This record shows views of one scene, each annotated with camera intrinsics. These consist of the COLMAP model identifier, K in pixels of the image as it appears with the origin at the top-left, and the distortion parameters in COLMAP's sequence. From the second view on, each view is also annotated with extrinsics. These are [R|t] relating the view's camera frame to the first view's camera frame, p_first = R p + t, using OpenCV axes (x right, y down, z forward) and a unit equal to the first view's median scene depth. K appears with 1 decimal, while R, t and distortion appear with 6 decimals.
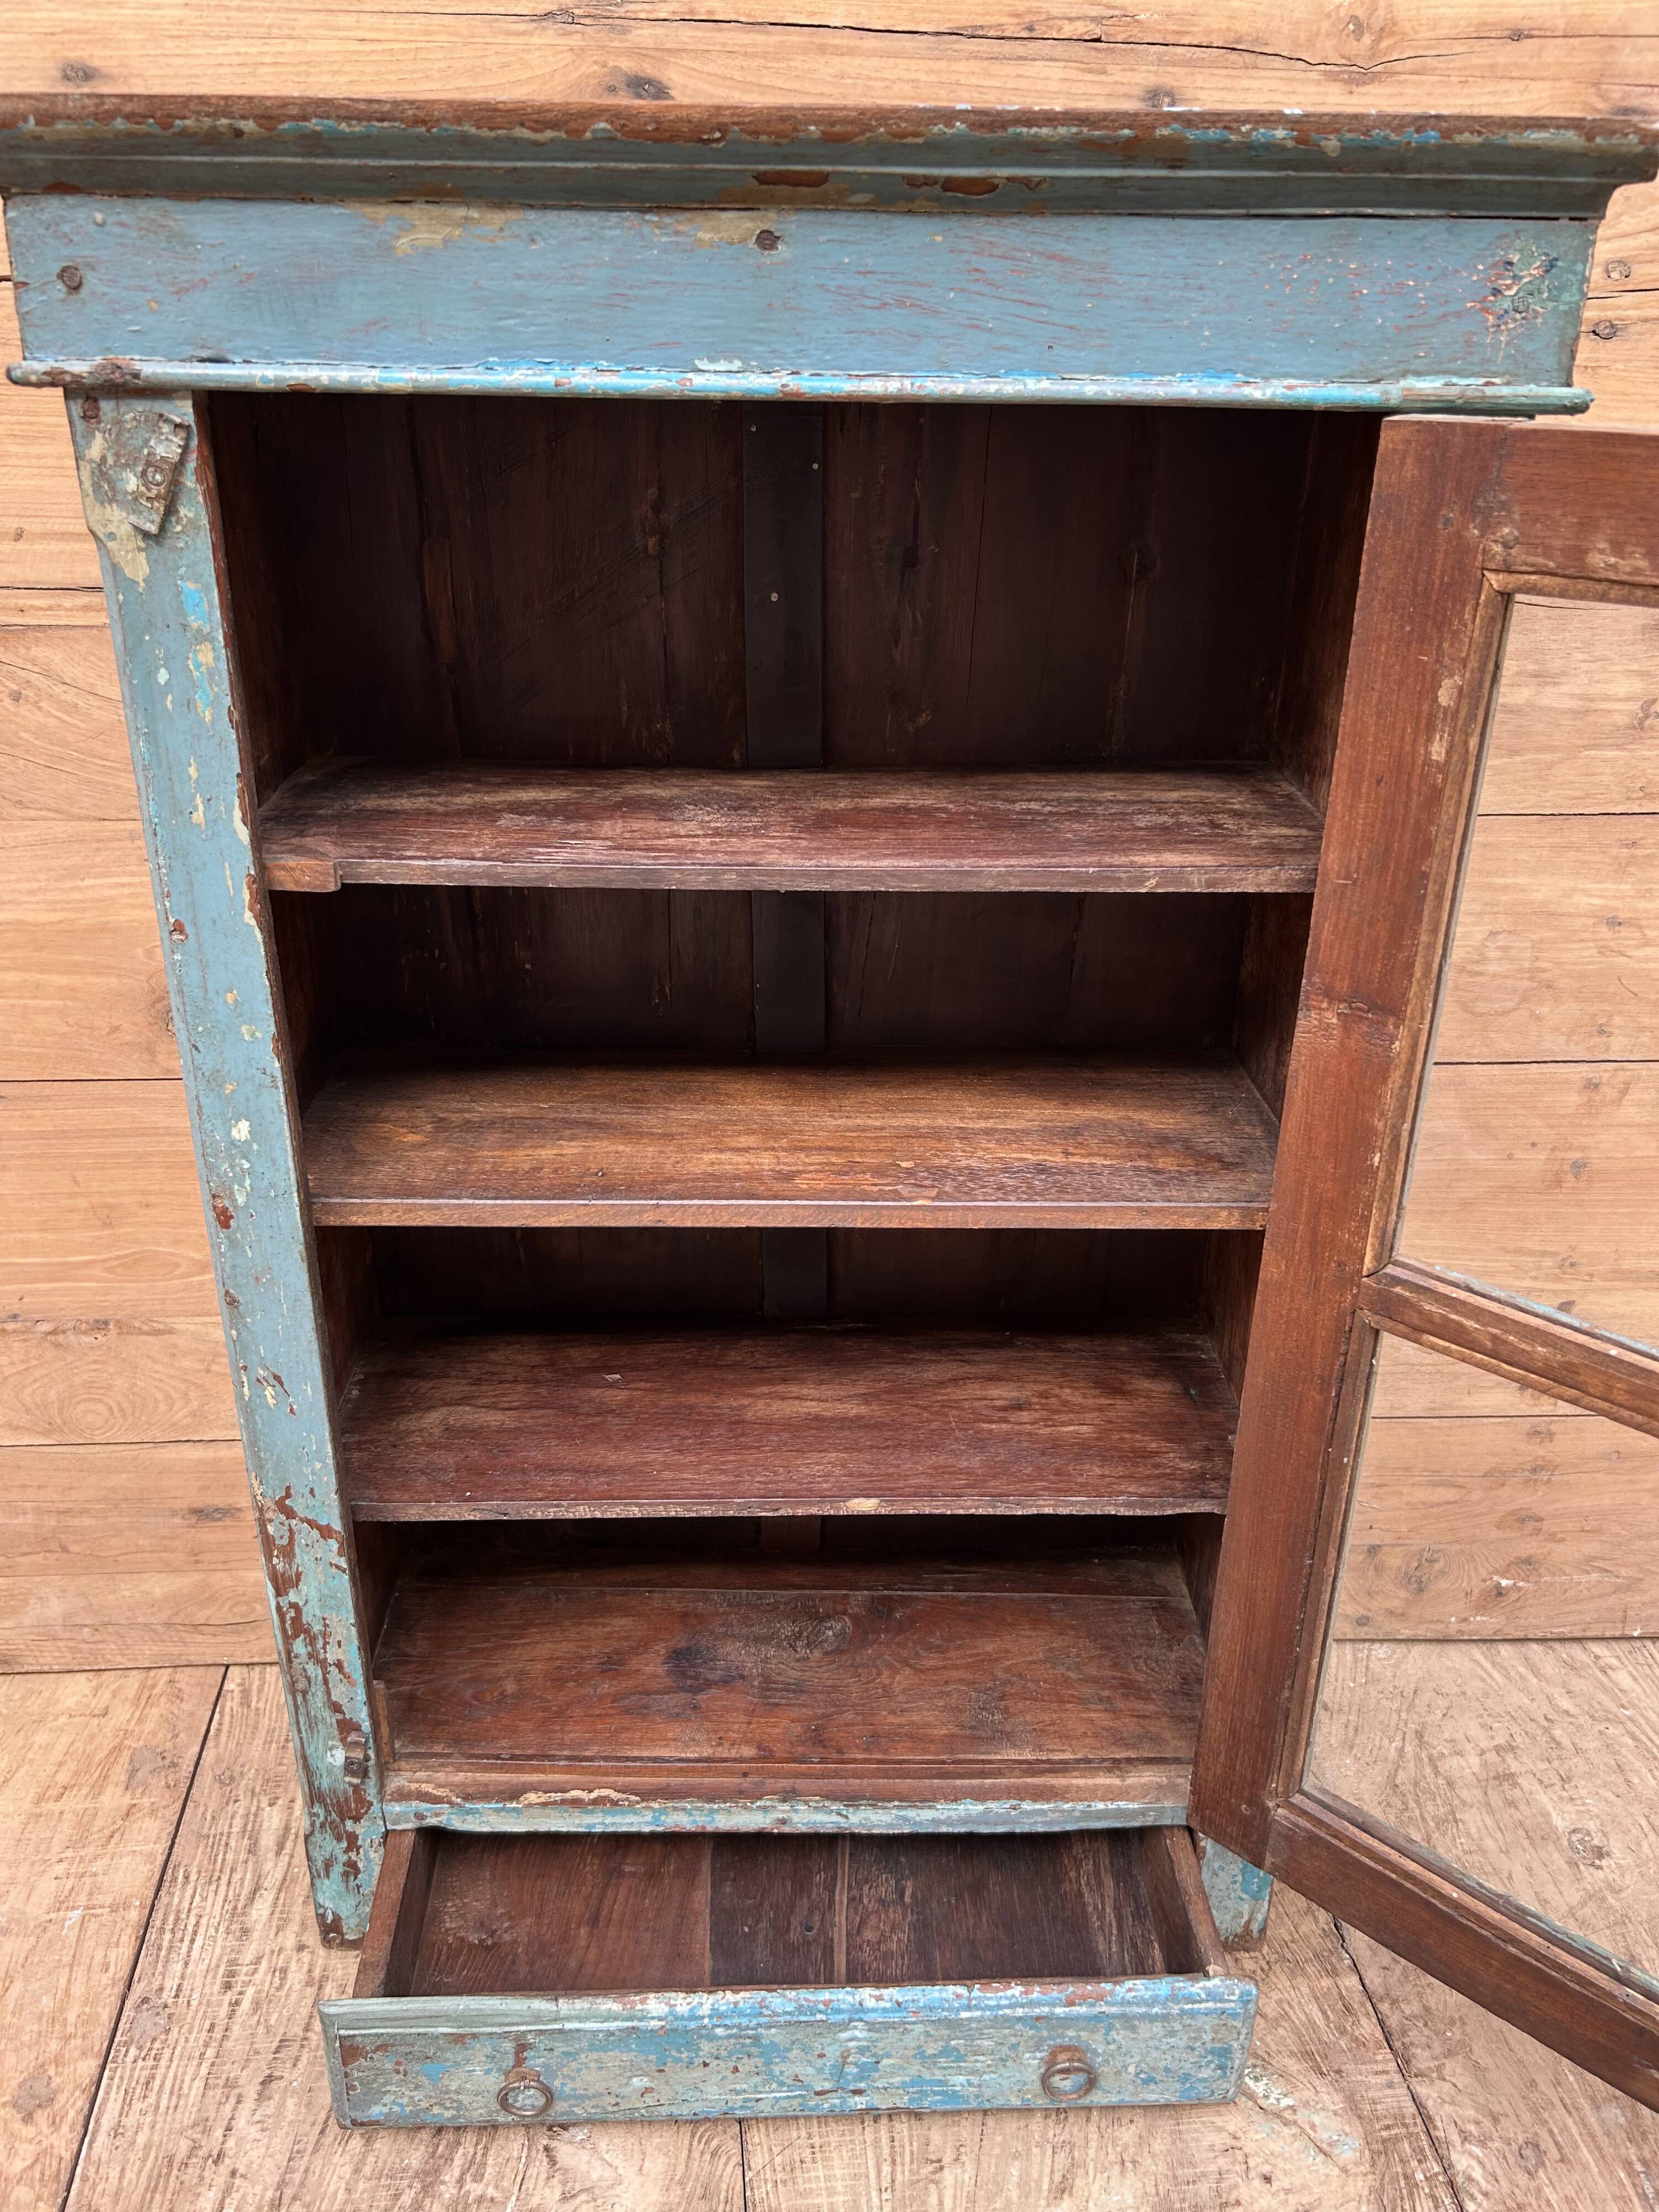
lens RADIAL K [[1699.8, 0, 827.7], [0, 1699.8, 1121.6], [0, 0, 1]] dist [0.027247, -0.037413]
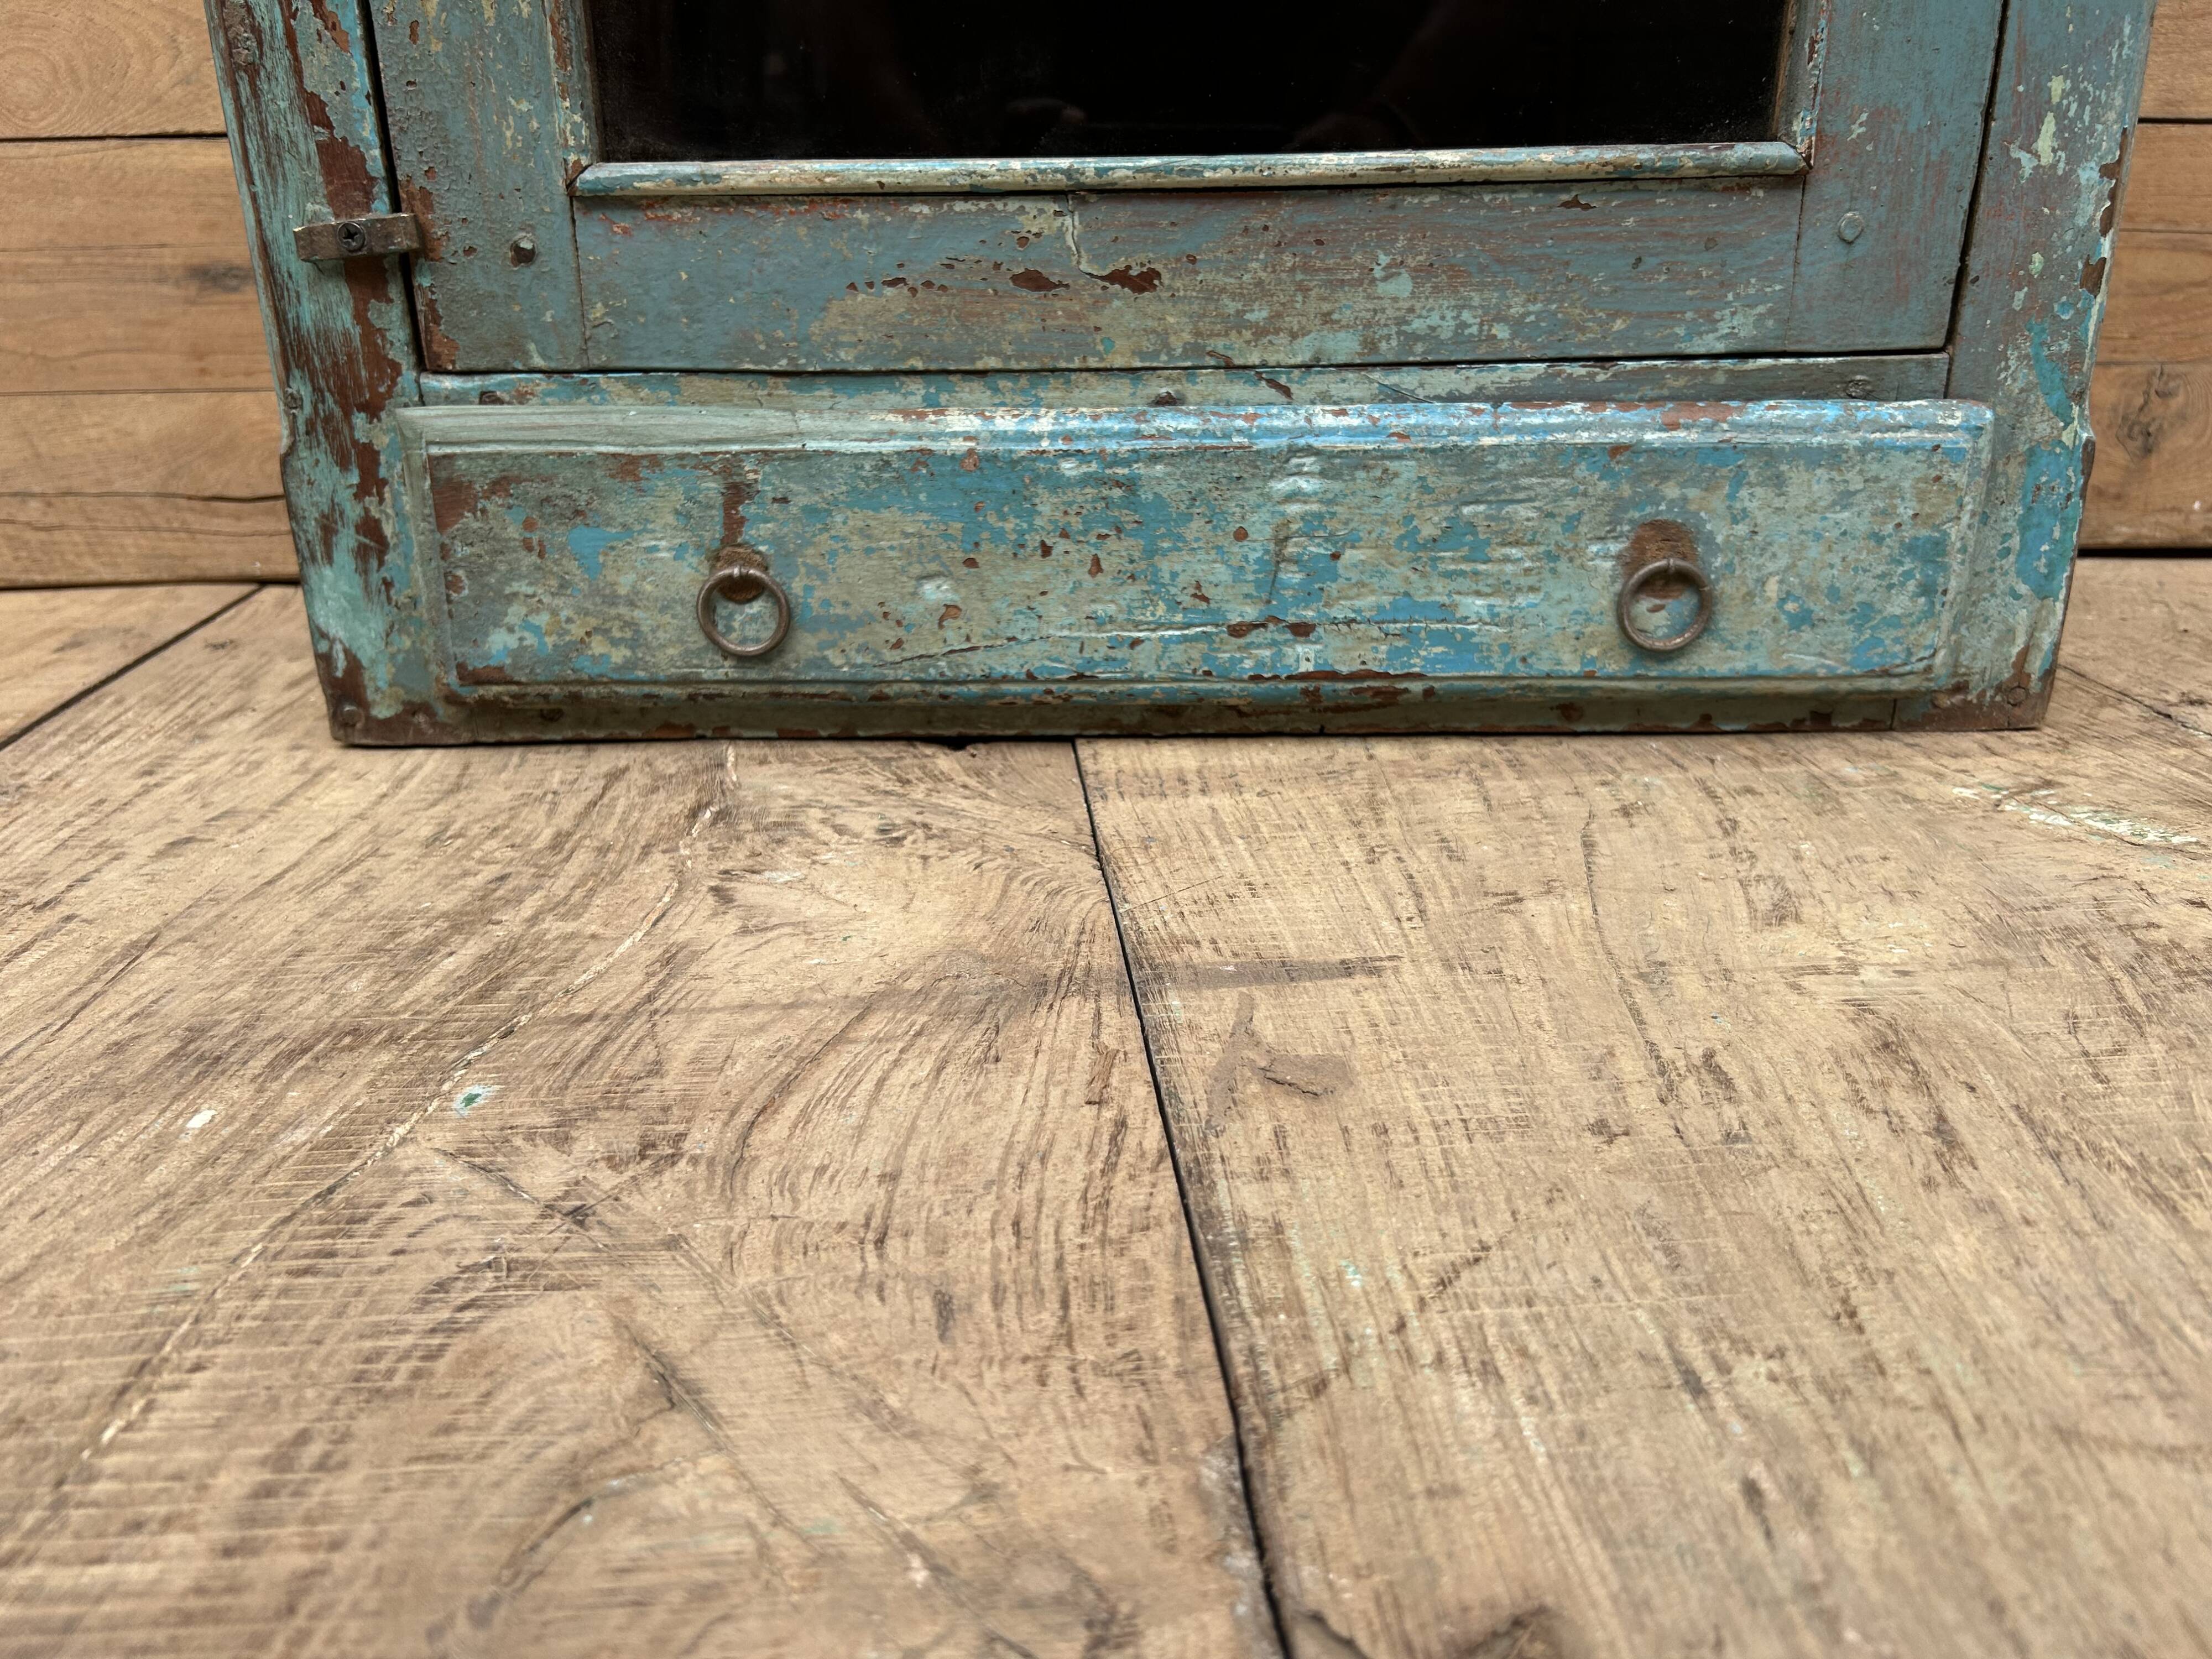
lens RADIAL K [[1699.8, 0, 1112.7], [0, 1699.8, 857.0], [0, 0, 1]] dist [0.027247, -0.037413]
pose [[0.999678, -0.021804, -0.012955, -0.040414], [0.020928, 0.997709, -0.064339, 0.590742], [0.014328, 0.064047, 0.997844, 0.480016]]
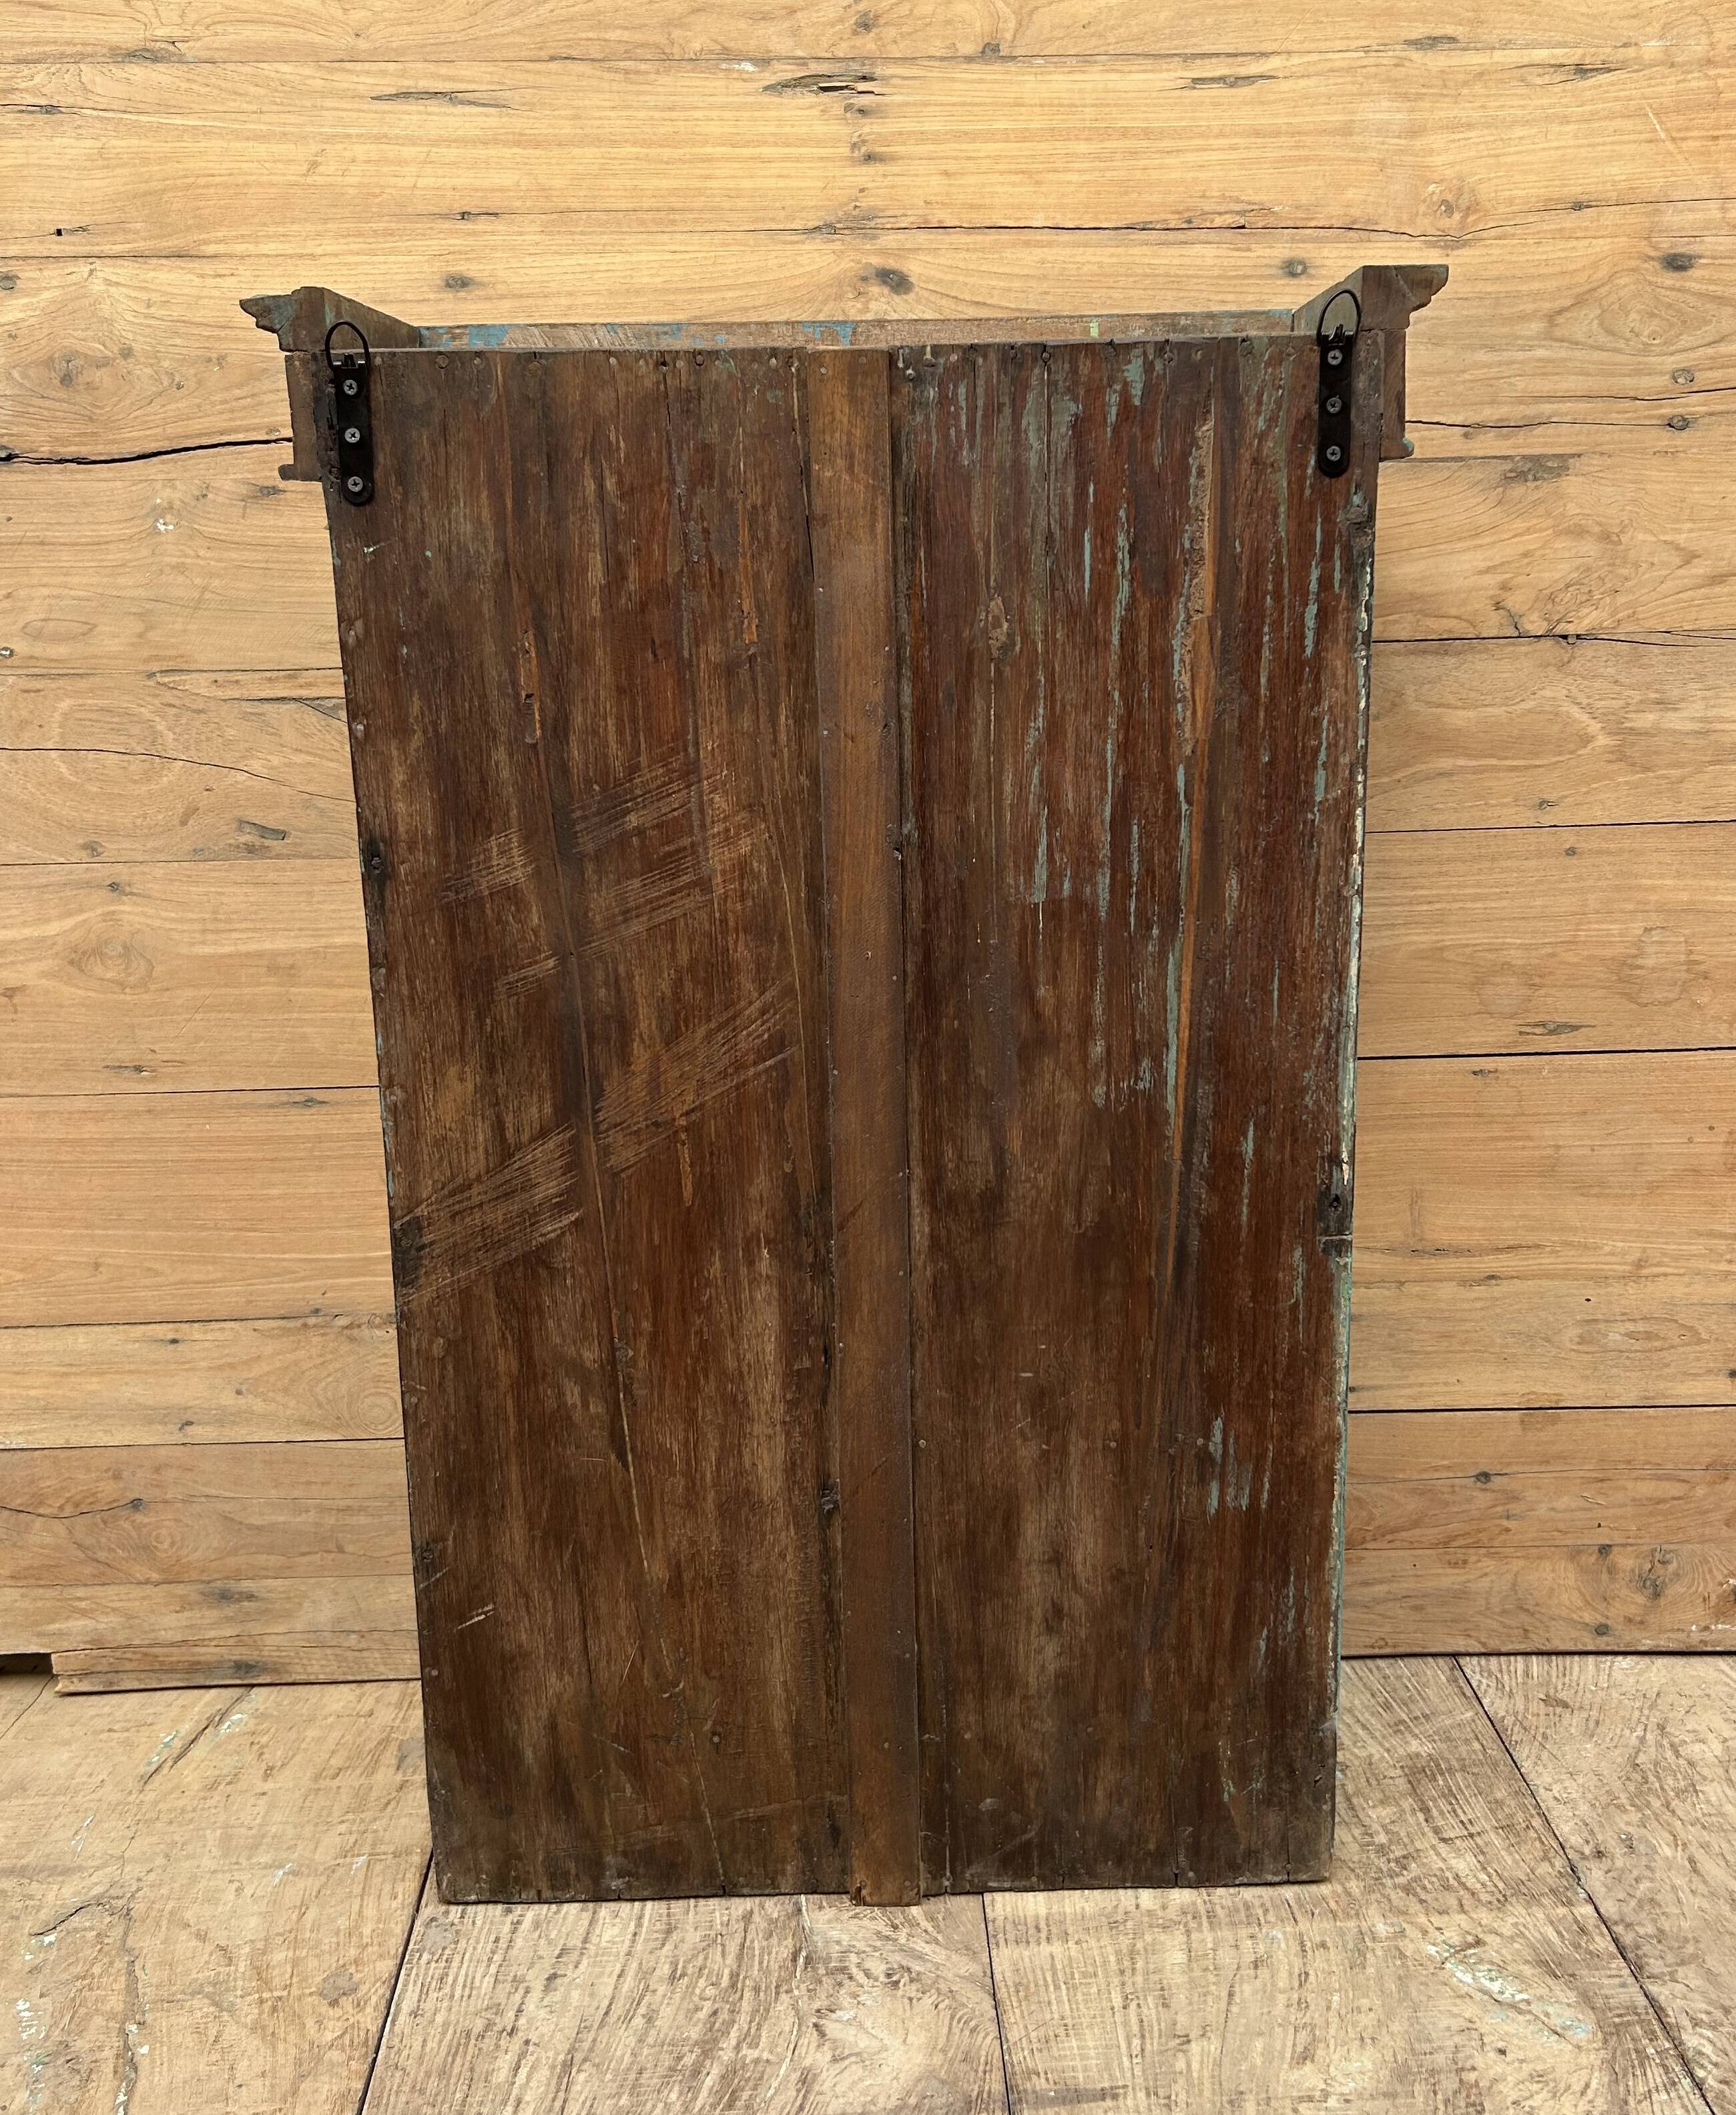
lens RADIAL K [[2081.2, 0, 939.9], [0, 2081.2, 984.7], [0, 0, 1]] dist [0.010839, 0.000000]
pose [[0.998520, -0.026243, -0.047644, -0.007846], [0.015329, 0.976177, -0.216436, 0.236427], [0.052189, 0.215385, 0.975134, -0.381872]]
